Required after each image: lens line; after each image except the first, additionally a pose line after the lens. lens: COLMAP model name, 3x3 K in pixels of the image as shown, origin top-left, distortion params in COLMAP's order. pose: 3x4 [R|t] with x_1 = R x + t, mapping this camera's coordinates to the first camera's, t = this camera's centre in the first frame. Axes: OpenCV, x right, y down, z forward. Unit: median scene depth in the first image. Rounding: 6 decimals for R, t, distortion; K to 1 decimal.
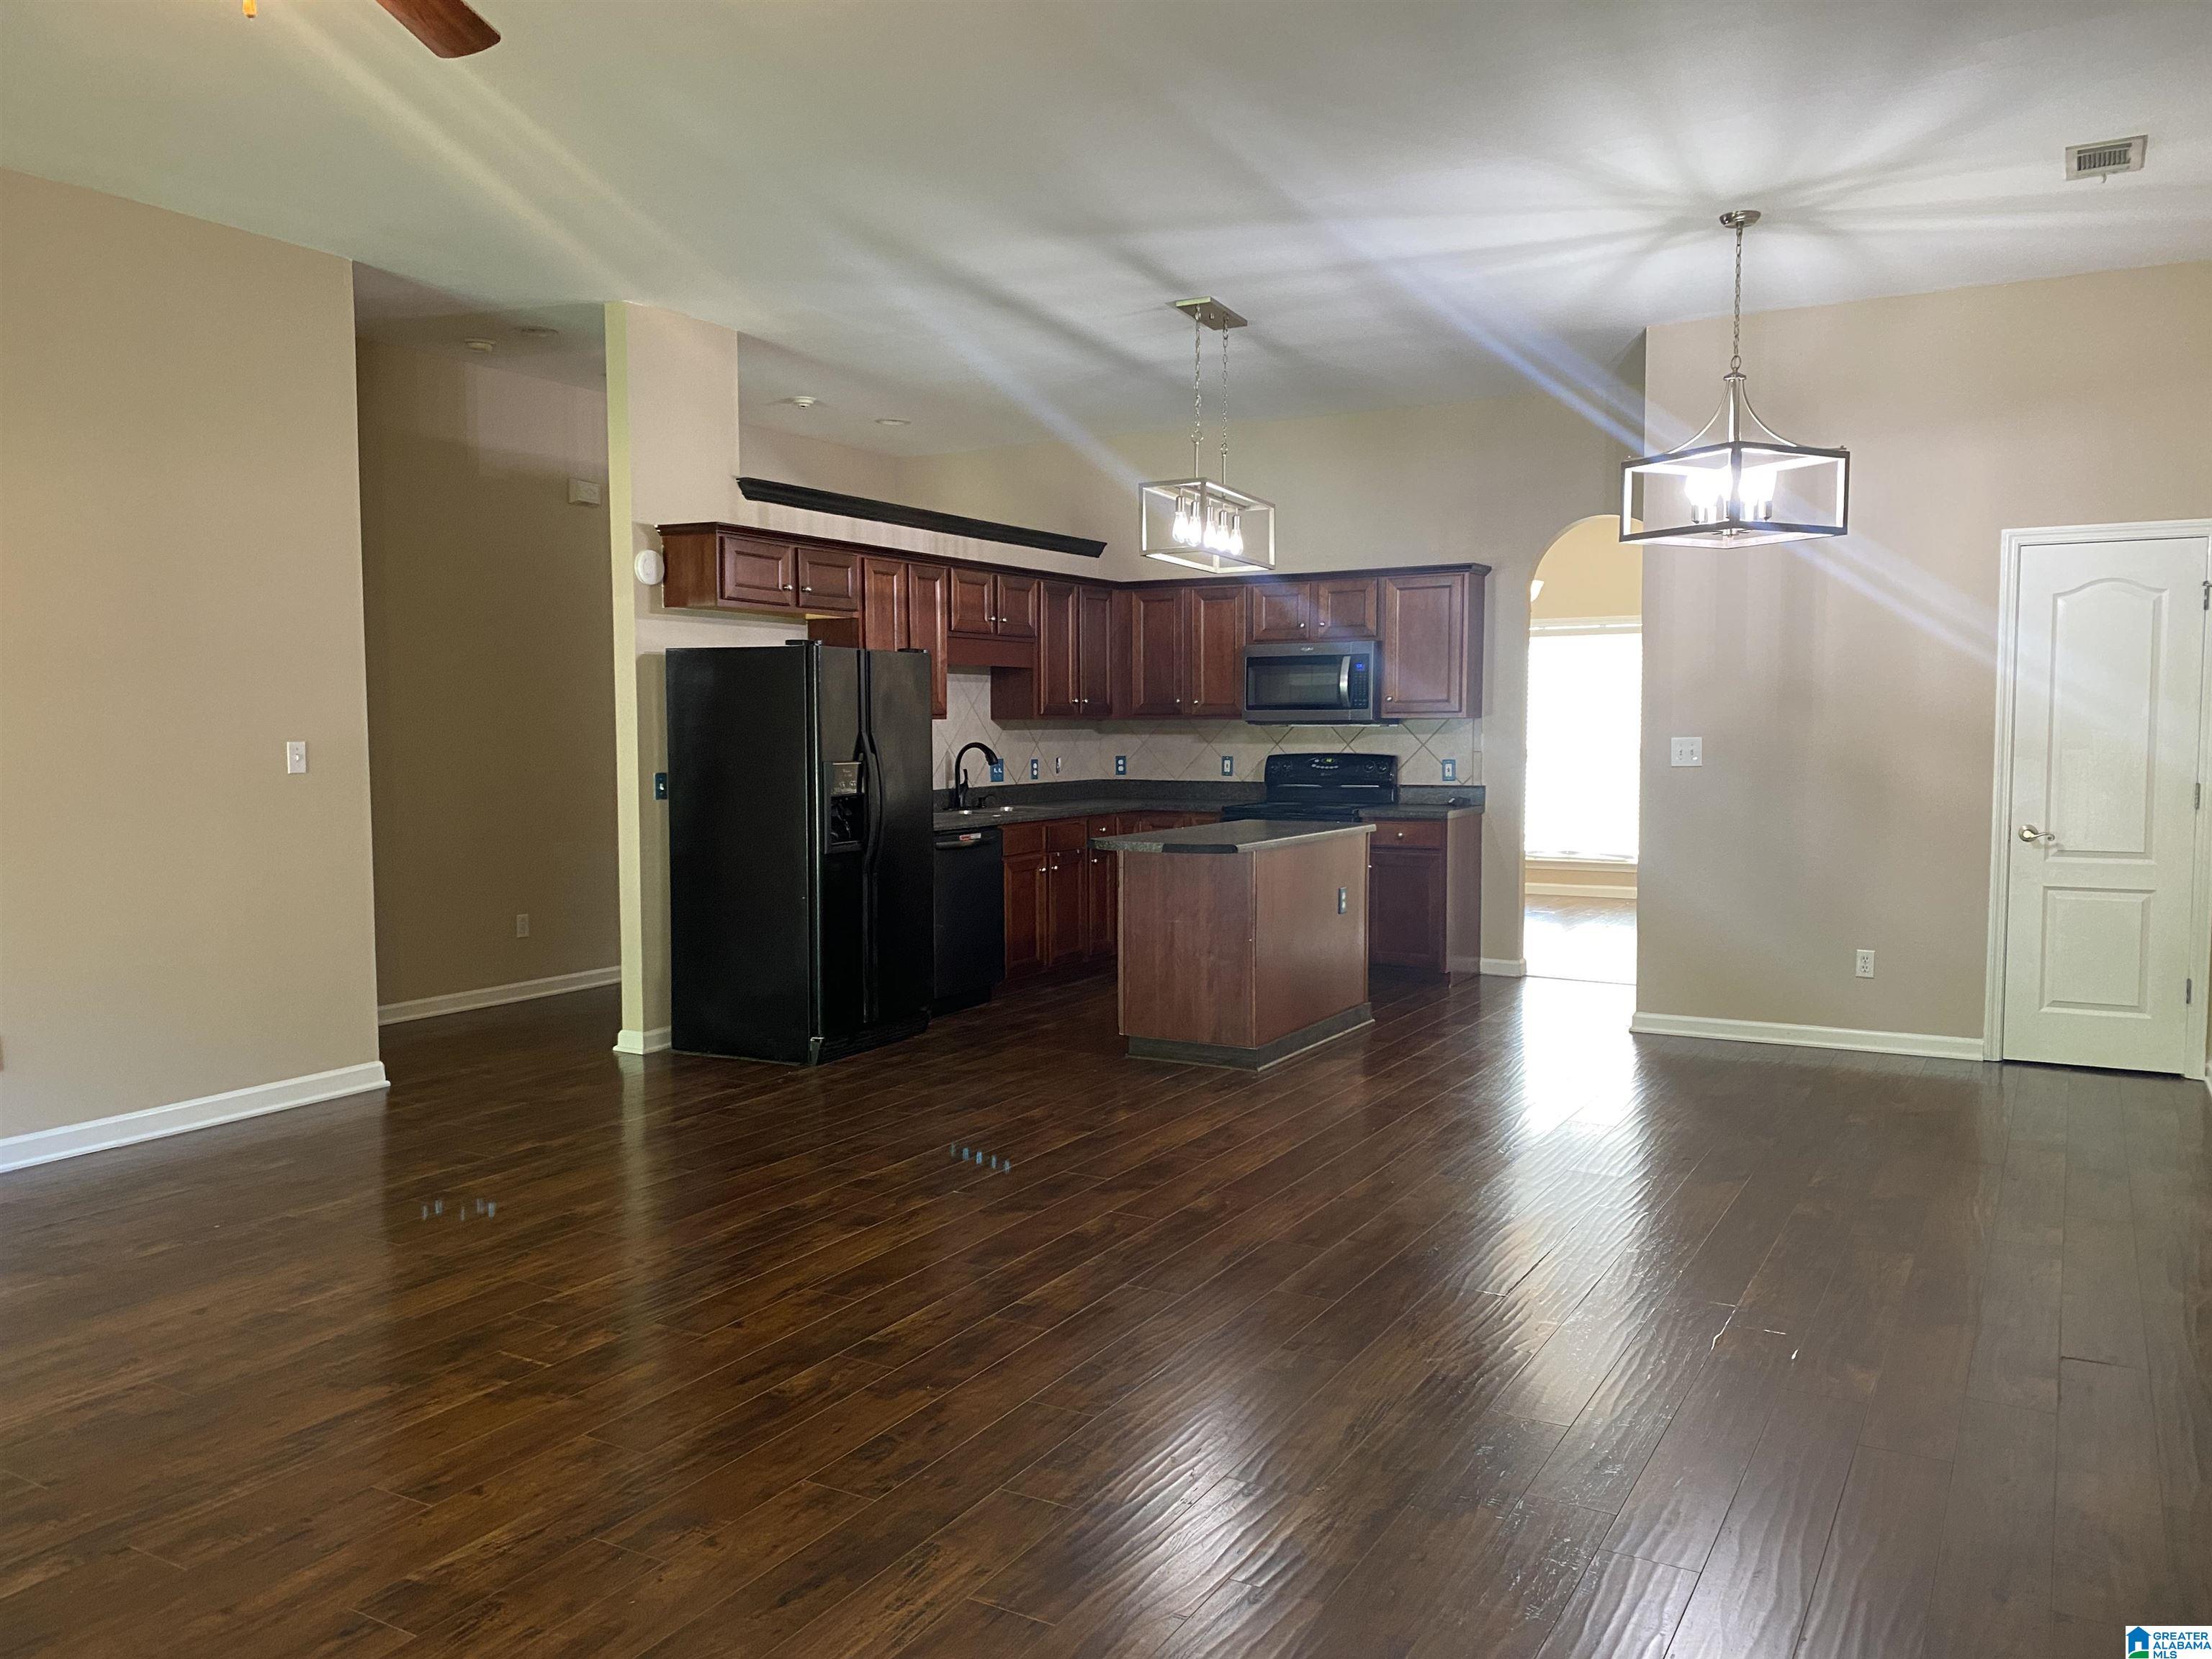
lens RADIAL K [[1694.7, 0, 1106.0], [0, 1694.7, 829.5], [0, 0, 1]] dist [0.200855, -0.000397]
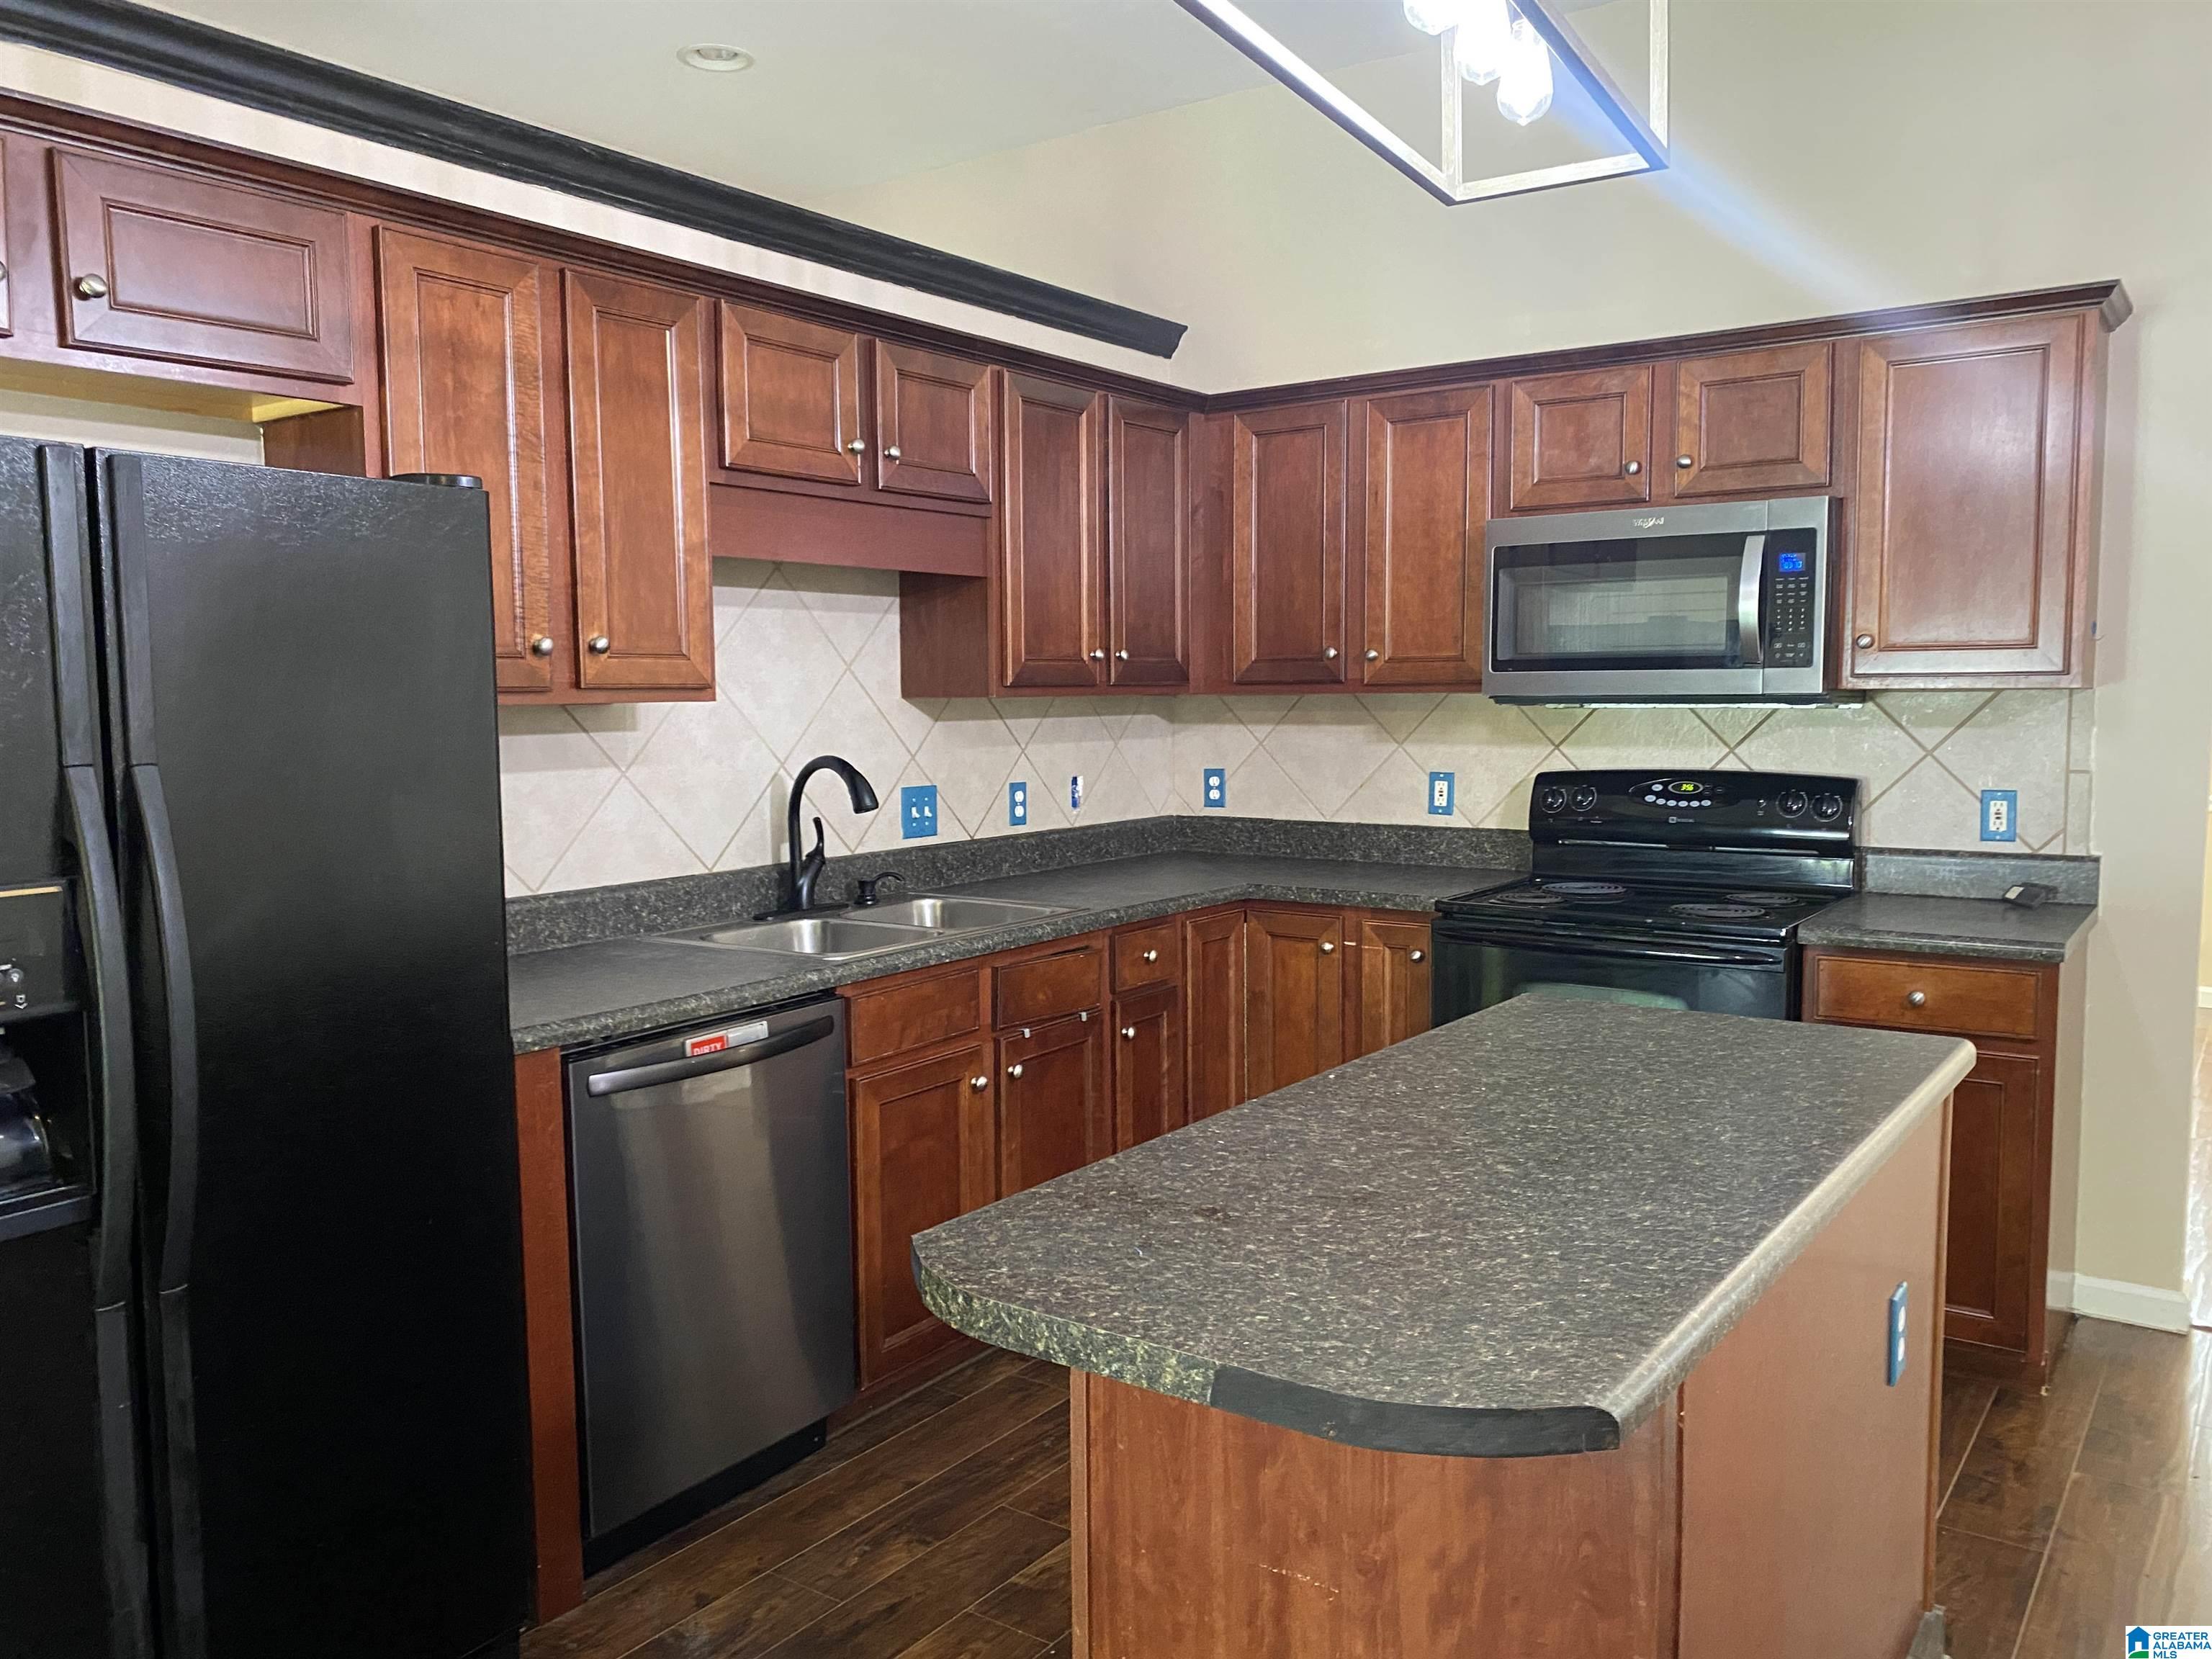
lens RADIAL K [[1692.3, 0, 1065.1], [0, 1692.3, 834.1], [0, 0, 1]] dist [0.003866, -0.002393]
pose [[0.992571, 0.003504, -0.121614, 0.027703], [-0.000724, 0.999738, 0.022896, -0.039122], [0.121663, -0.022637, 0.992313, 0.564629]]
